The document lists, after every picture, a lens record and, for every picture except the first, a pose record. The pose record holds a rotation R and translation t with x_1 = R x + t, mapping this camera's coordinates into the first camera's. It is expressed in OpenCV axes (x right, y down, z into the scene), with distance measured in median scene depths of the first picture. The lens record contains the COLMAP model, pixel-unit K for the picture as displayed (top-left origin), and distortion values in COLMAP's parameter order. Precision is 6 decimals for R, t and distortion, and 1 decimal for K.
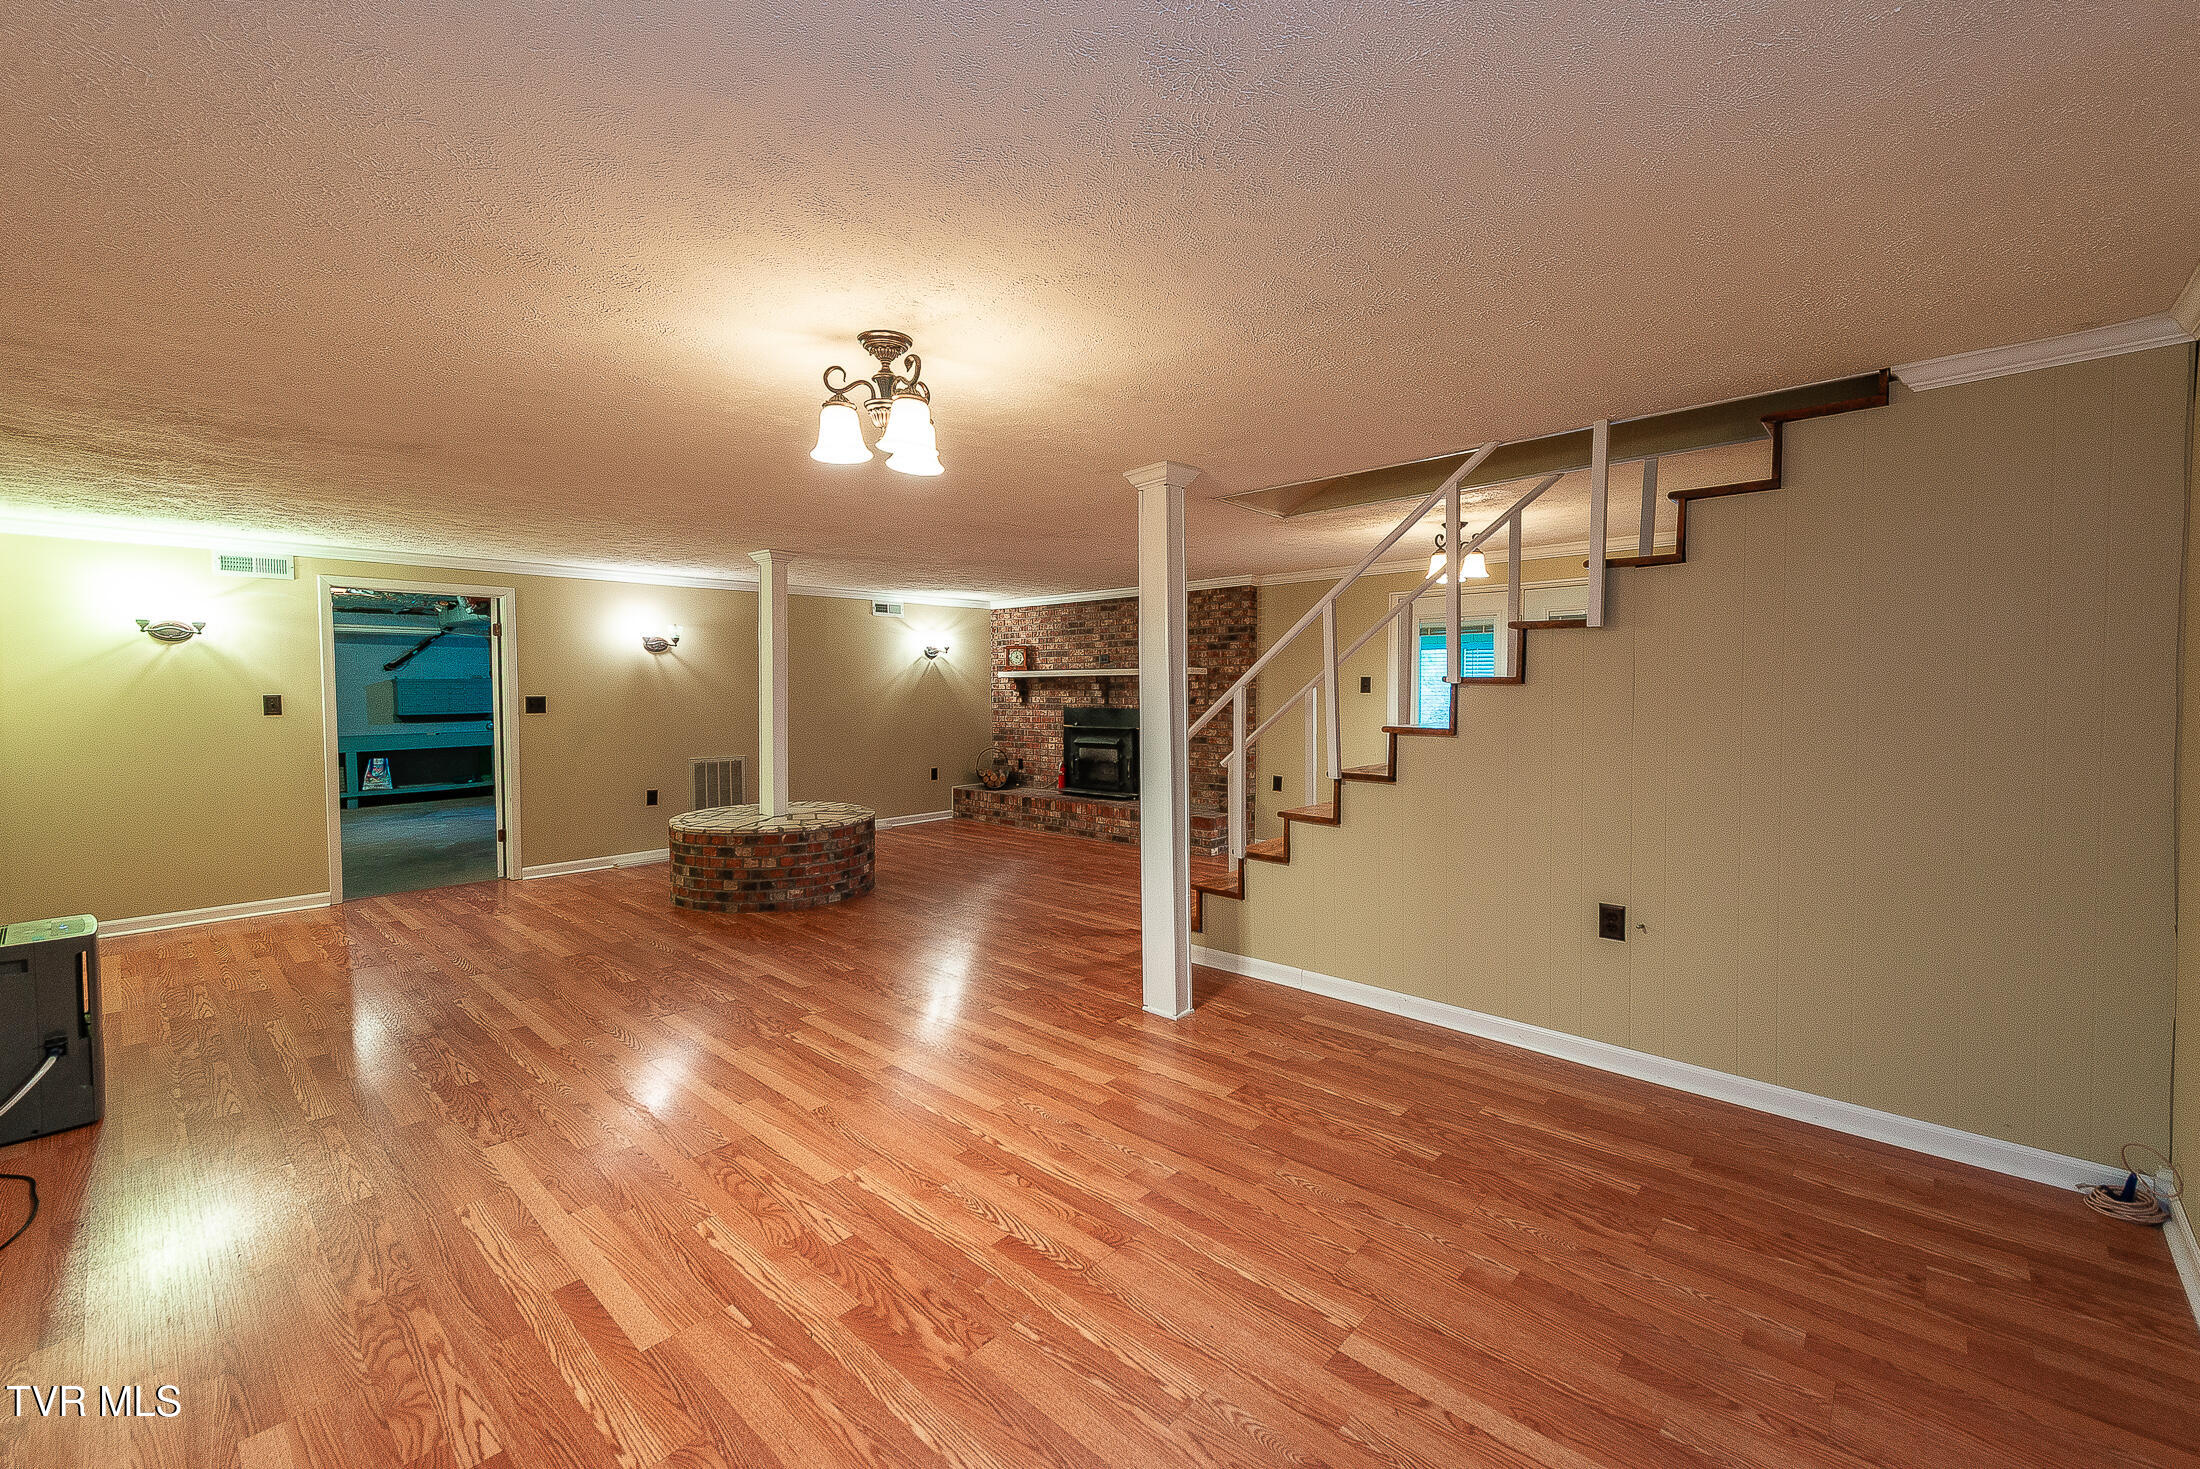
lens RADIAL K [[880.5, 0, 1096.8], [0, 880.5, 714.4], [0, 0, 1]] dist [0.019359, -0.004934]
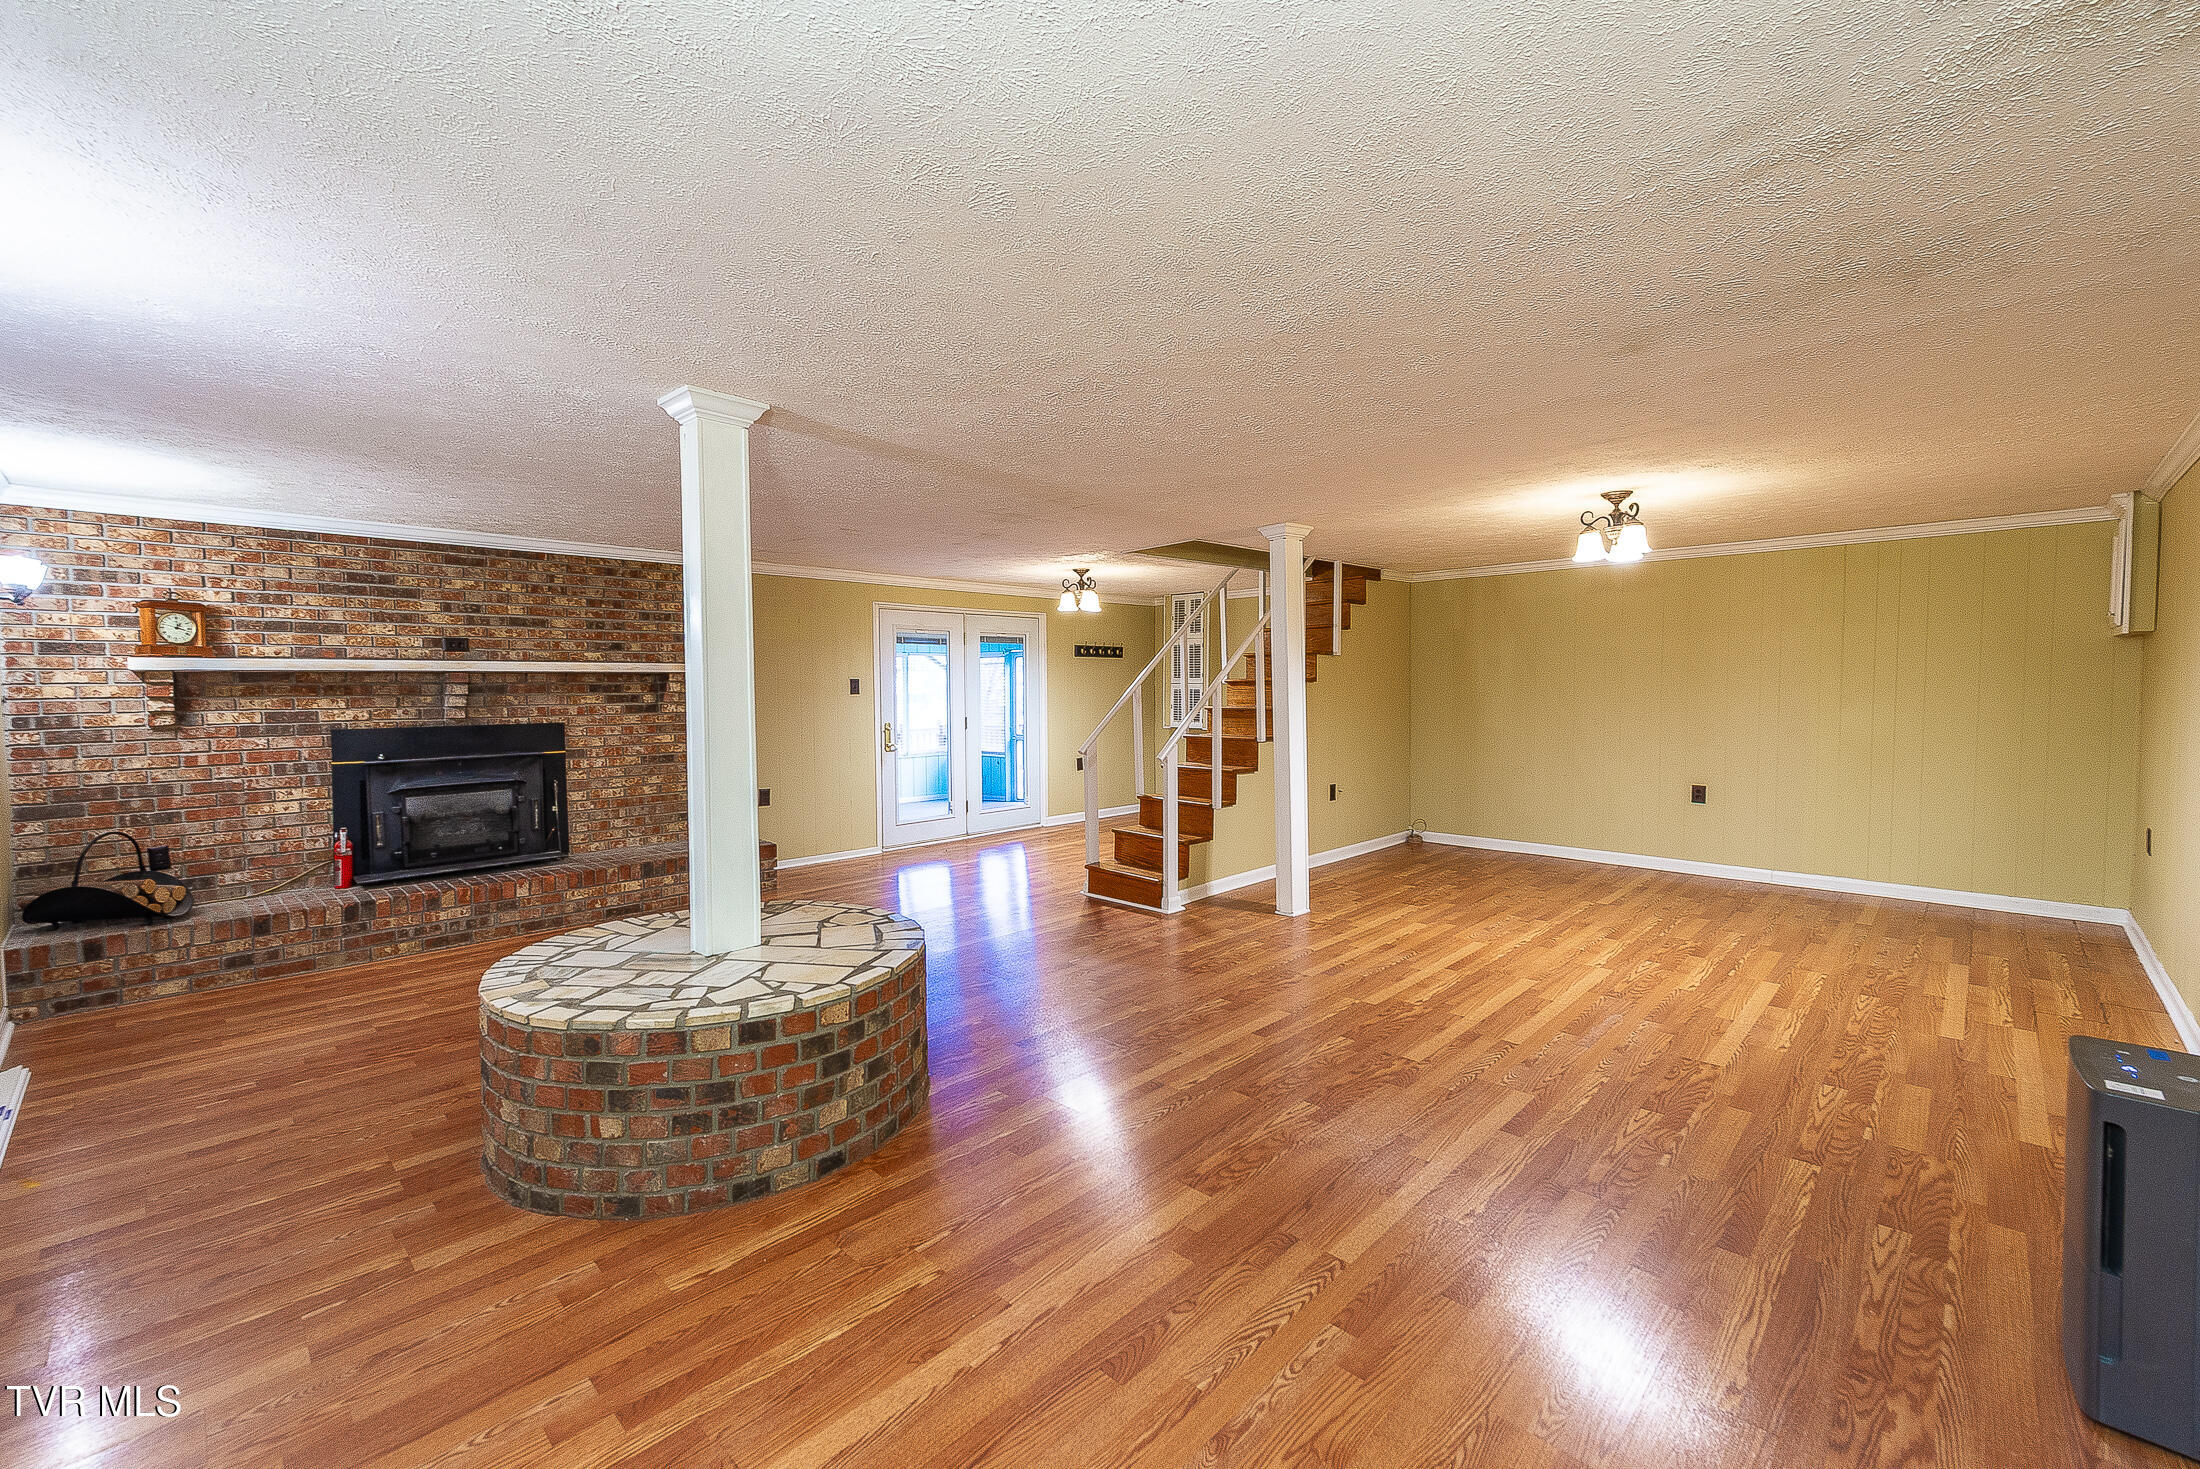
lens RADIAL K [[880.5, 0, 1096.8], [0, 880.5, 714.4], [0, 0, 1]] dist [0.019359, -0.004934]
pose [[0.047208, -0.025357, 0.998563, -0.574865], [0.041482, 0.998865, 0.023403, -0.010735], [-0.998023, 0.040317, 0.048206, 0.532908]]
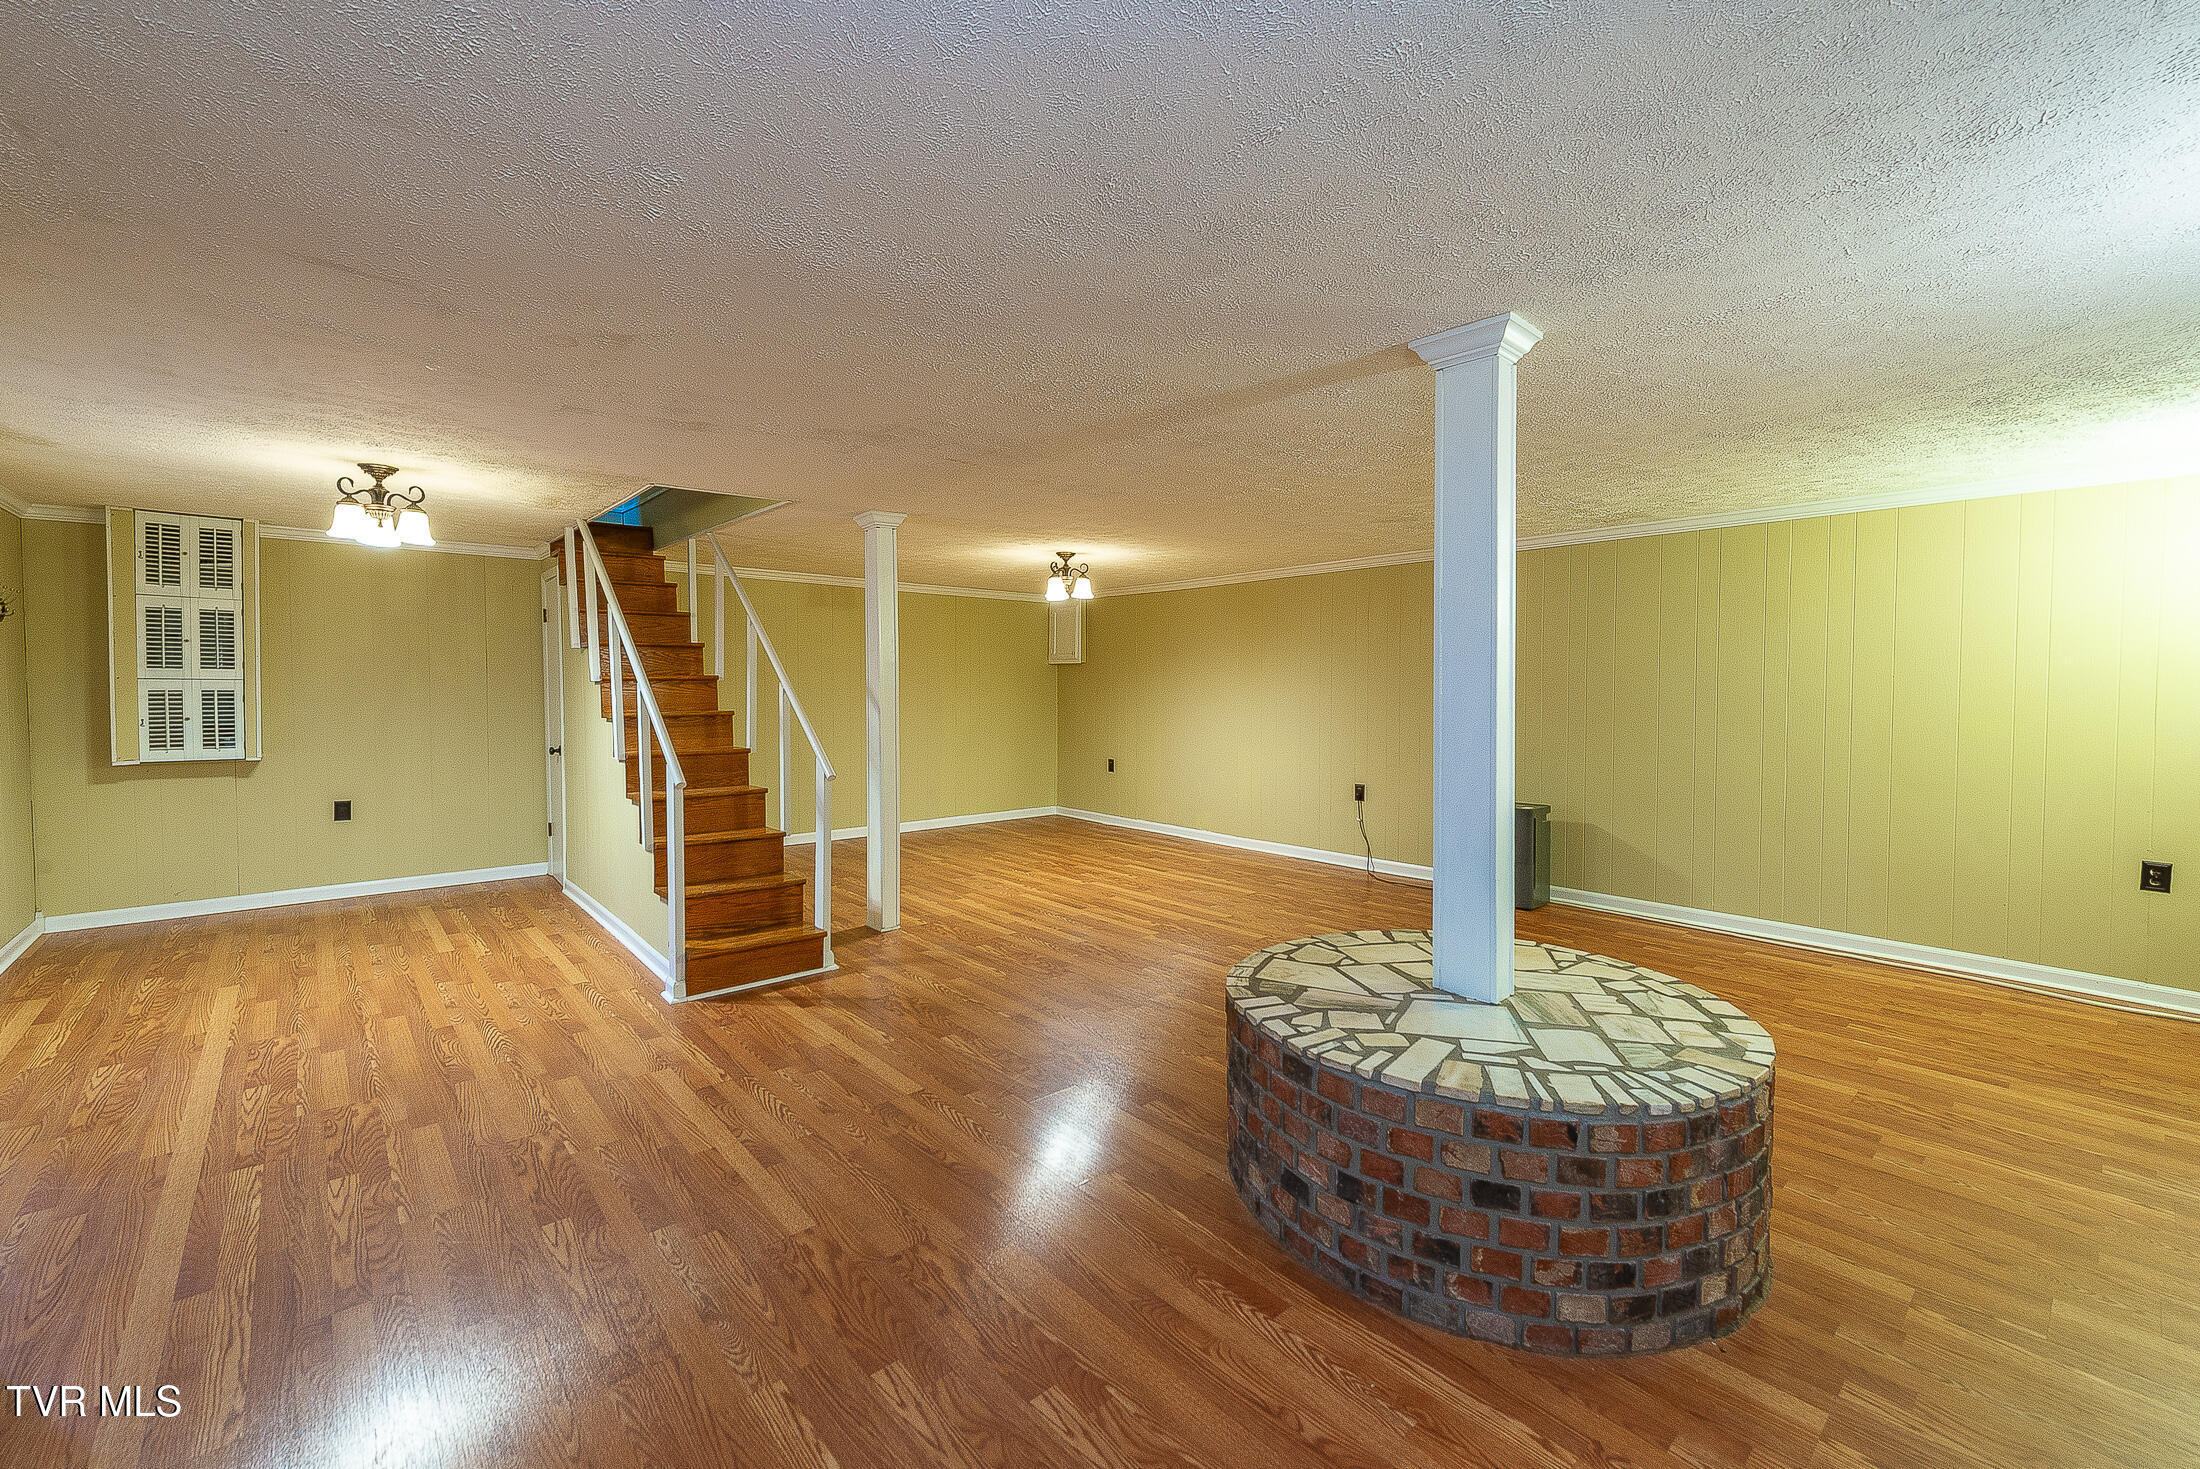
lens RADIAL K [[880.5, 0, 1096.8], [0, 880.5, 714.4], [0, 0, 1]] dist [0.019359, -0.004934]
pose [[-0.989040, -0.000291, 0.147649, -0.523699], [0.008925, 0.998052, 0.061750, -0.012840], [-0.147379, 0.062391, -0.987110, 0.590192]]
